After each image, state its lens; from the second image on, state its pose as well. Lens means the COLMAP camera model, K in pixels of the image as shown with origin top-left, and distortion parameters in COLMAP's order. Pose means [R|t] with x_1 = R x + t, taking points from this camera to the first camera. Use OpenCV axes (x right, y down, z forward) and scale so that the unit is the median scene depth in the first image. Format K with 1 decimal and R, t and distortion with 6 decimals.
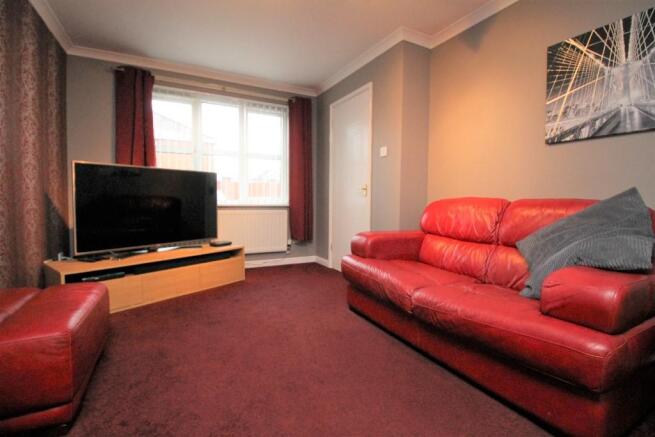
lens RADIAL K [[305.7, 0, 326.6], [0, 305.7, 210.3], [0, 0, 1]] dist [-0.000059, -0.011552]
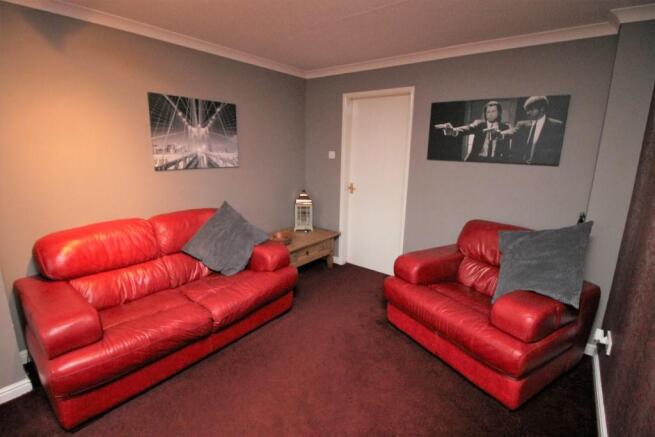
lens RADIAL K [[305.7, 0, 326.6], [0, 305.7, 210.3], [0, 0, 1]] dist [-0.000059, -0.011552]
pose [[-0.400167, -0.214528, 0.890979, -0.763553], [0.004480, 0.971746, 0.235988, -0.357099], [-0.916431, 0.098426, -0.387900, 0.860434]]
